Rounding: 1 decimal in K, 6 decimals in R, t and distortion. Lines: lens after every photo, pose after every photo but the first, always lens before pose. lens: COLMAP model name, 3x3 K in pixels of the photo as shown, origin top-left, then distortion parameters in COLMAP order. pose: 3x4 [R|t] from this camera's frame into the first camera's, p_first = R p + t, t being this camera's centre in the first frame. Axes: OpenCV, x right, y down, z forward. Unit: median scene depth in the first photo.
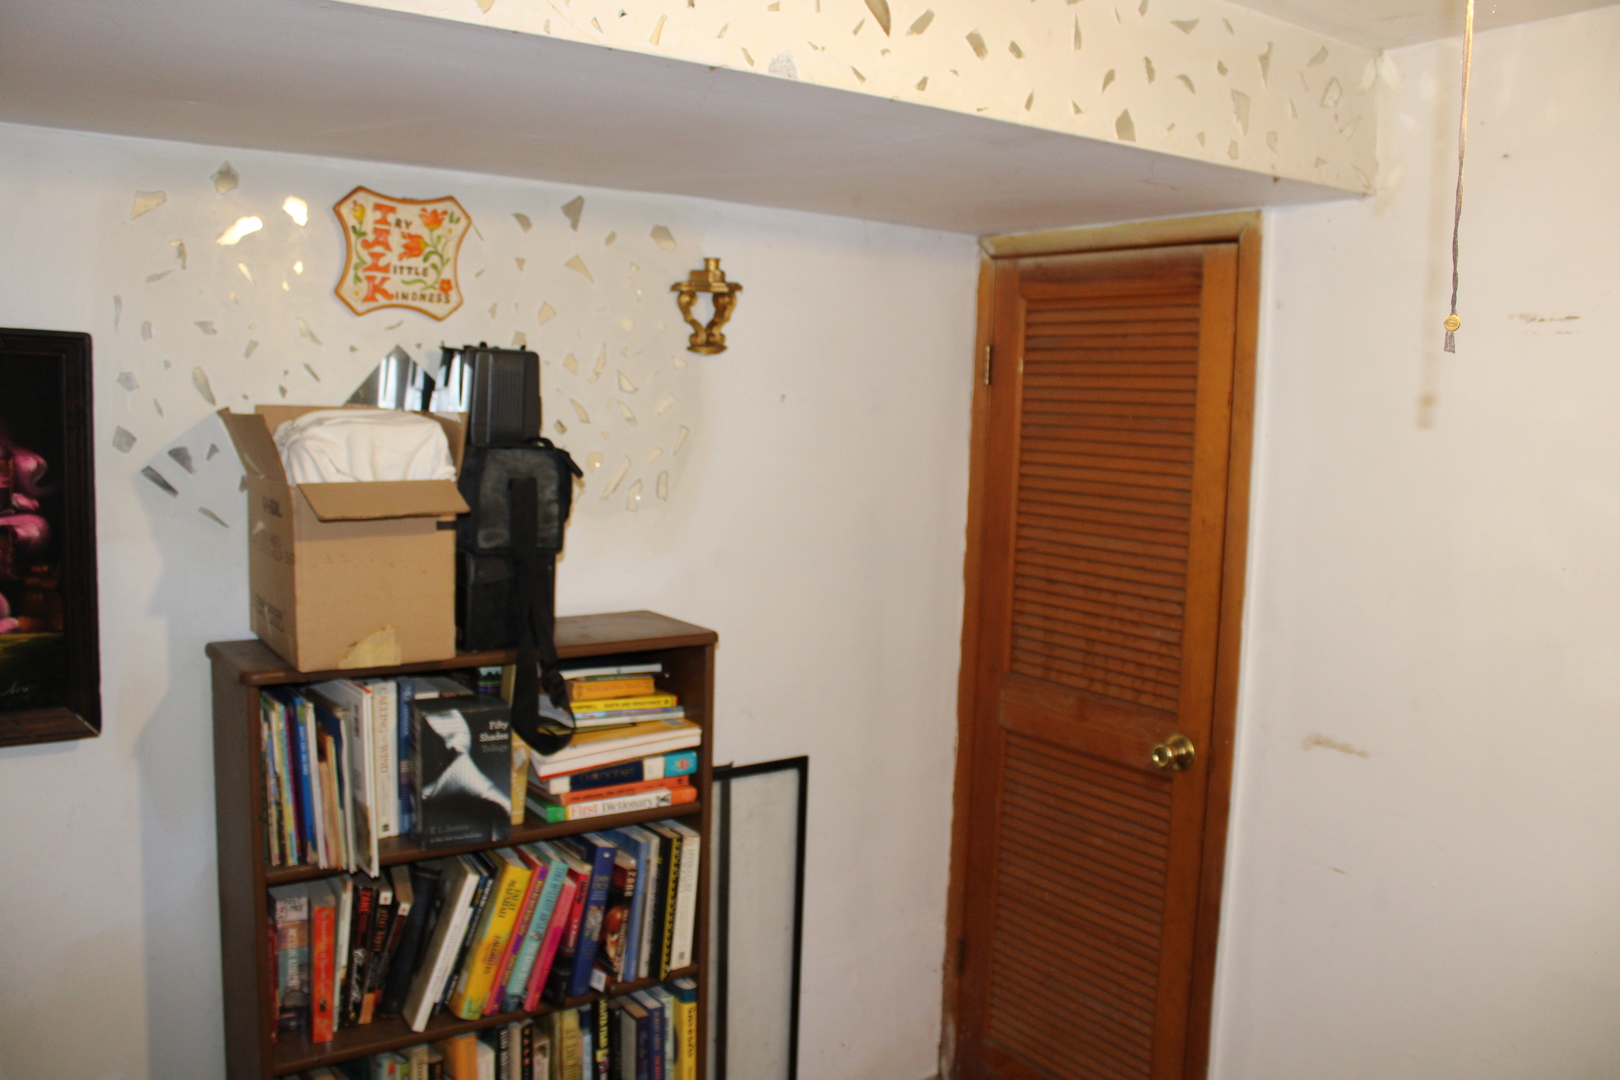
lens RADIAL K [[1338.7, 0, 815.3], [0, 1338.7, 536.7], [0, 0, 1]] dist [-0.159088, 0.126195]
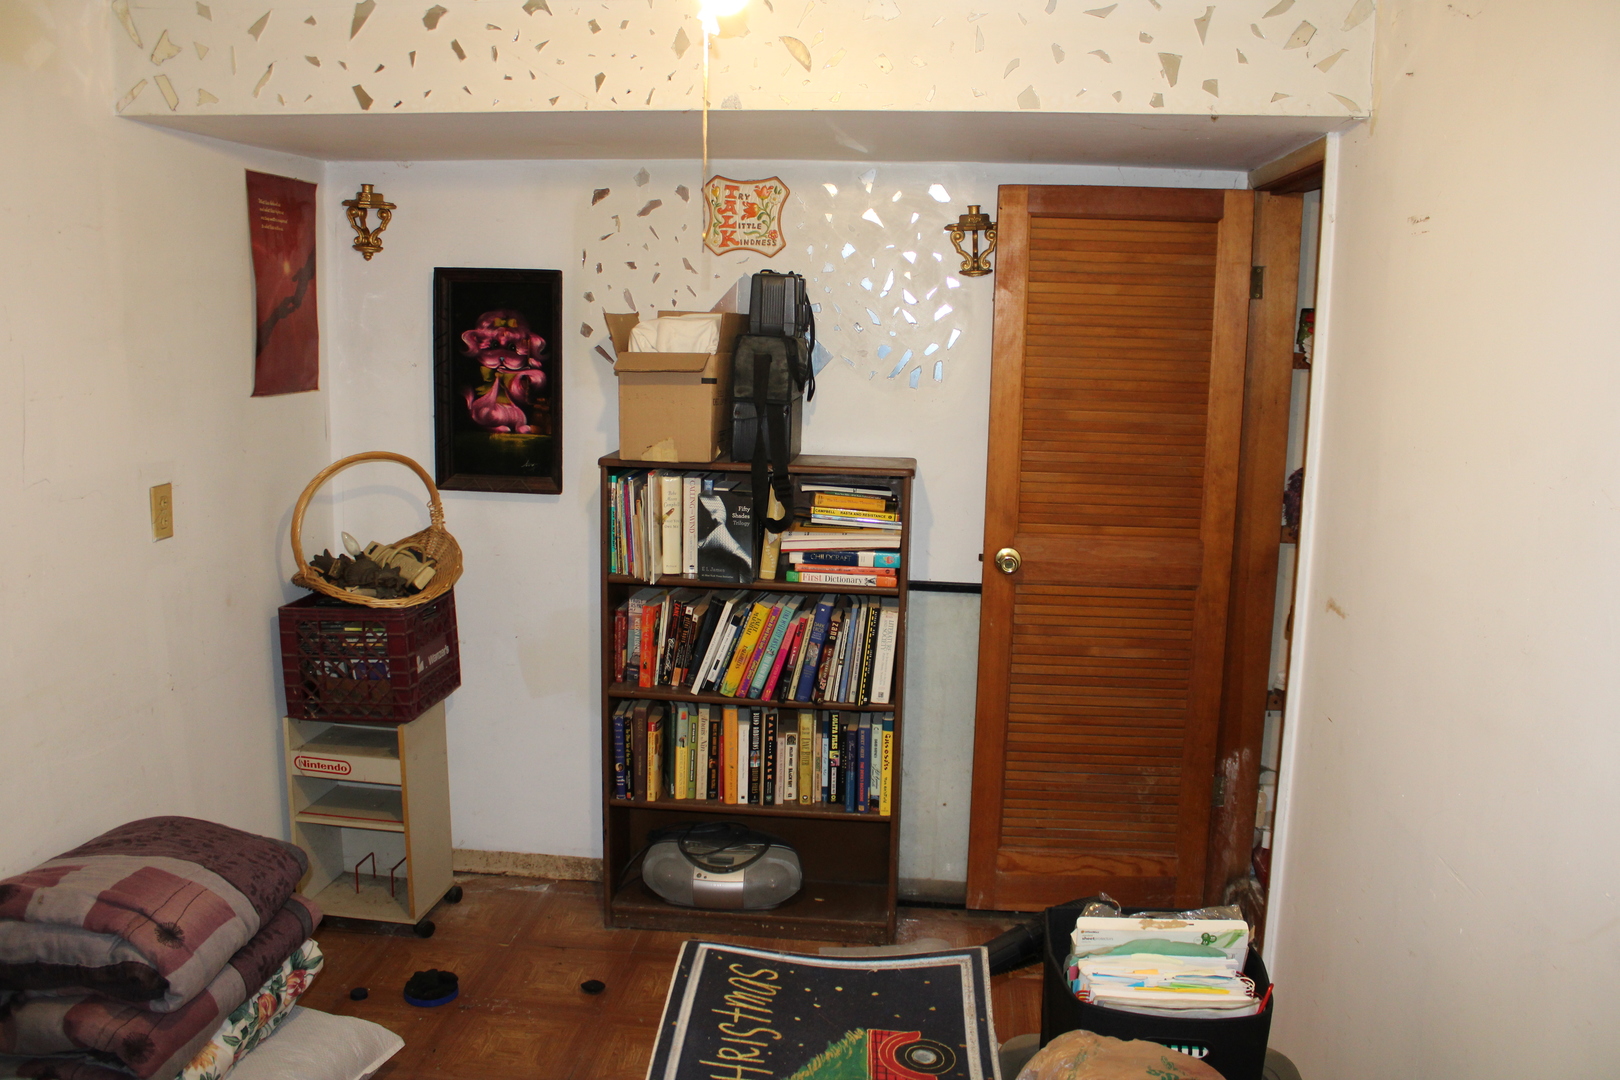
lens RADIAL K [[1338.7, 0, 805.4], [0, 1338.7, 537.7], [0, 0, 1]] dist [-0.159088, 0.126195]
pose [[0.754695, 0.096938, -0.648875, 0.842005], [-0.070004, 0.995276, 0.067268, 0.060529], [0.652331, -0.005343, 0.757915, -0.174373]]
